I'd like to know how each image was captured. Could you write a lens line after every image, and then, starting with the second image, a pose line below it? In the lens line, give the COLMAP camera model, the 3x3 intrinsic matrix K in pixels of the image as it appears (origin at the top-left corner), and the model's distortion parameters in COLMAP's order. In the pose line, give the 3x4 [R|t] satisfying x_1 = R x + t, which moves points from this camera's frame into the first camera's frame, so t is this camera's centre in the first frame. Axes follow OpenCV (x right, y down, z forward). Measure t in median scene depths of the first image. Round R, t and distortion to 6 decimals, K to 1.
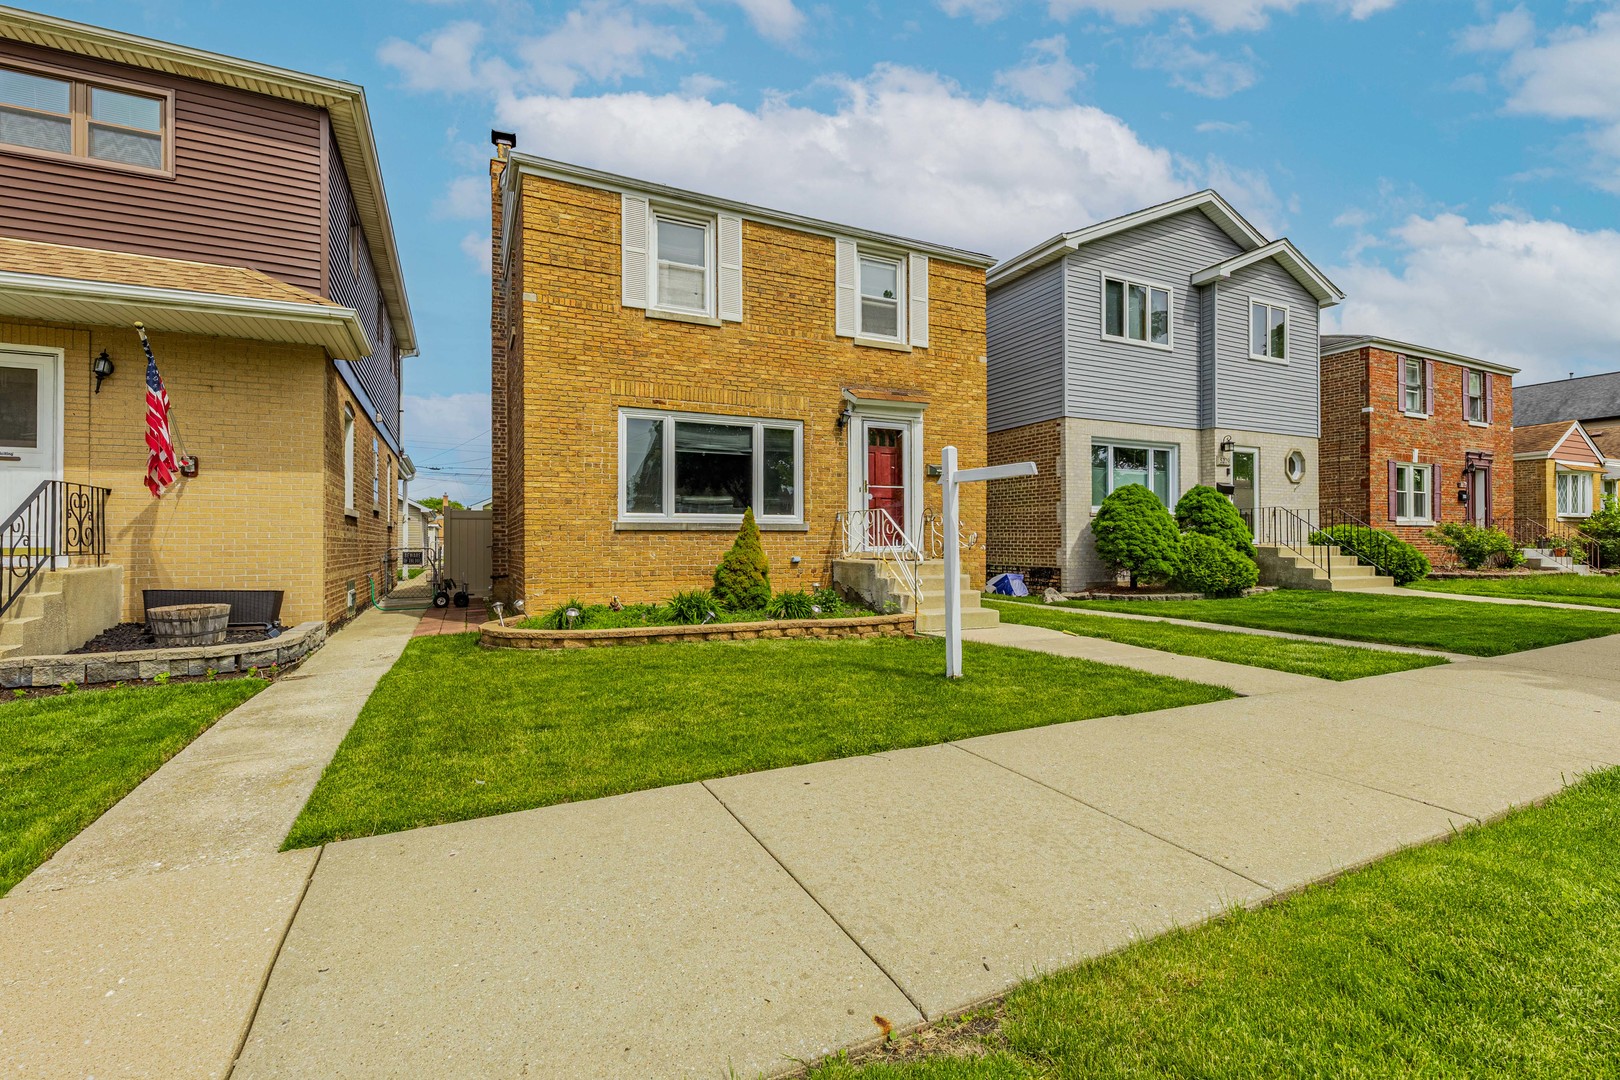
lens RADIAL K [[636.9, 0, 809.1], [0, 636.9, 531.5], [0, 0, 1]] dist [0.000876, -0.000004]
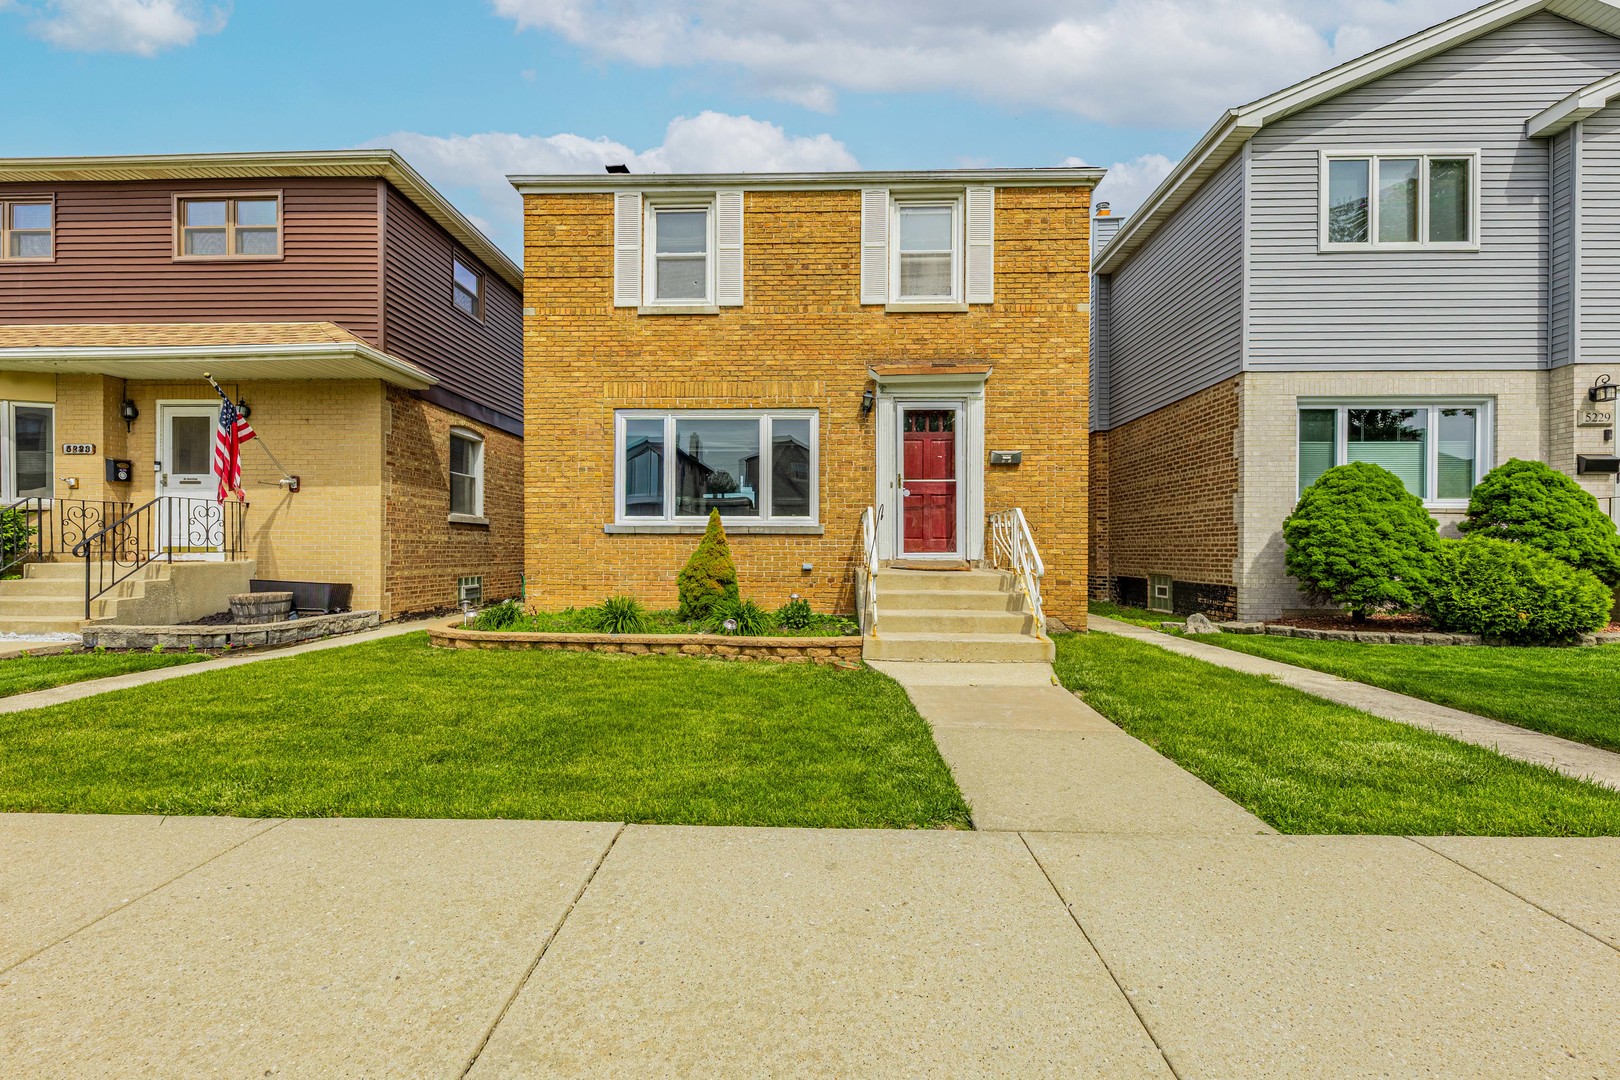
lens RADIAL K [[665.0, 0, 816.4], [0, 665.0, 542.3], [0, 0, 1]] dist [0.000048, -0.000475]
pose [[0.903796, 0.005198, -0.427932, 0.377311], [0.000088, 0.999924, 0.012332, -0.001225], [0.427964, -0.011184, 0.903727, 0.170765]]
